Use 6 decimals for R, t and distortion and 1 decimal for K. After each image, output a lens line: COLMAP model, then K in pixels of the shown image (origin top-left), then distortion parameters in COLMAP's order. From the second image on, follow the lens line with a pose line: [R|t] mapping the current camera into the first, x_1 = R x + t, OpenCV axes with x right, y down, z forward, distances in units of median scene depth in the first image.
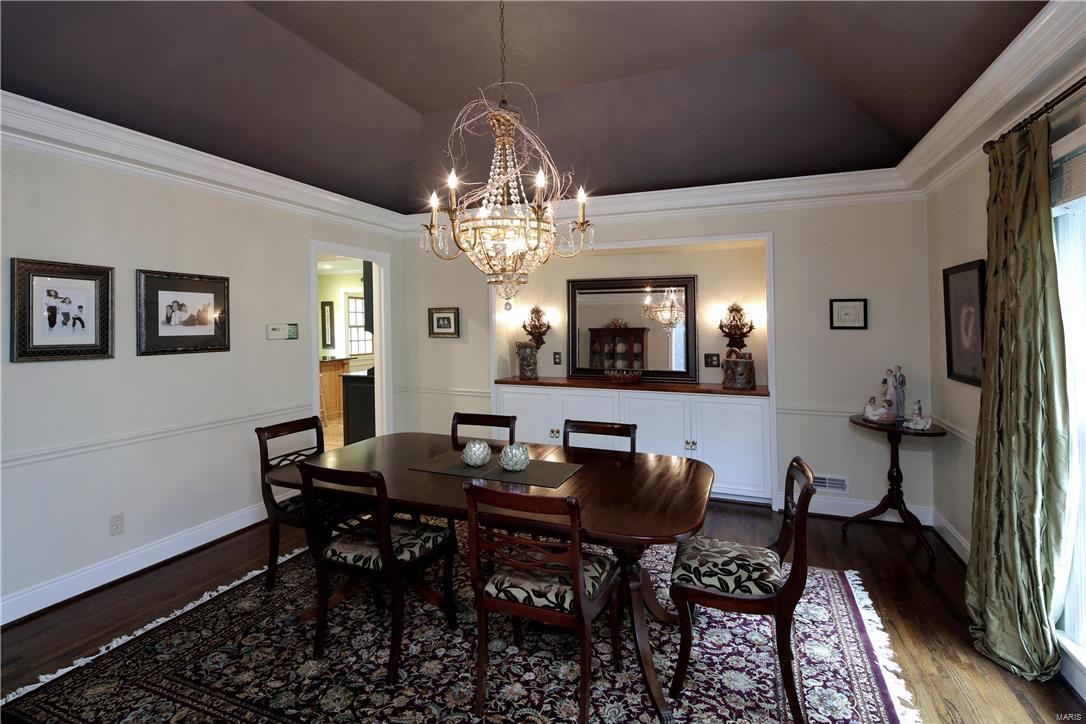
lens RADIAL K [[527.8, 0, 529.3], [0, 527.8, 320.0], [0, 0, 1]] dist [-0.000802, -0.001054]
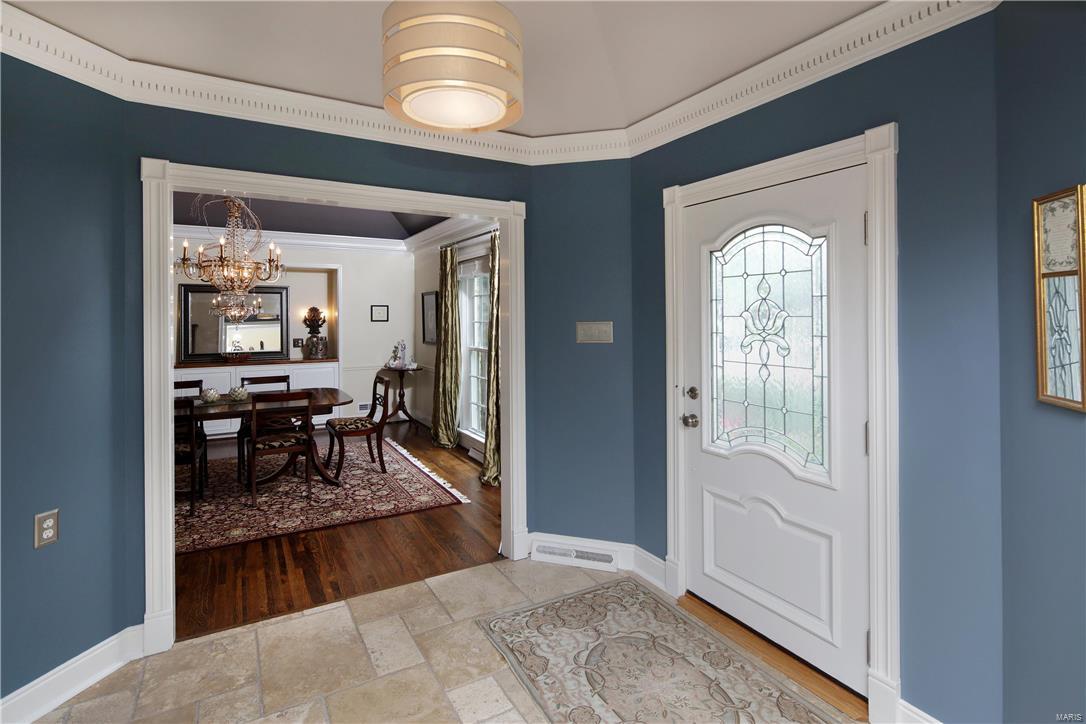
lens RADIAL K [[527.8, 0, 531.2], [0, 527.8, 313.4], [0, 0, 1]] dist [-0.000802, -0.001054]
pose [[0.614932, 0.006068, 0.788557, -0.602960], [-0.001953, 0.999979, -0.006172, -0.000609], [-0.788578, 0.002256, 0.614931, -0.639815]]
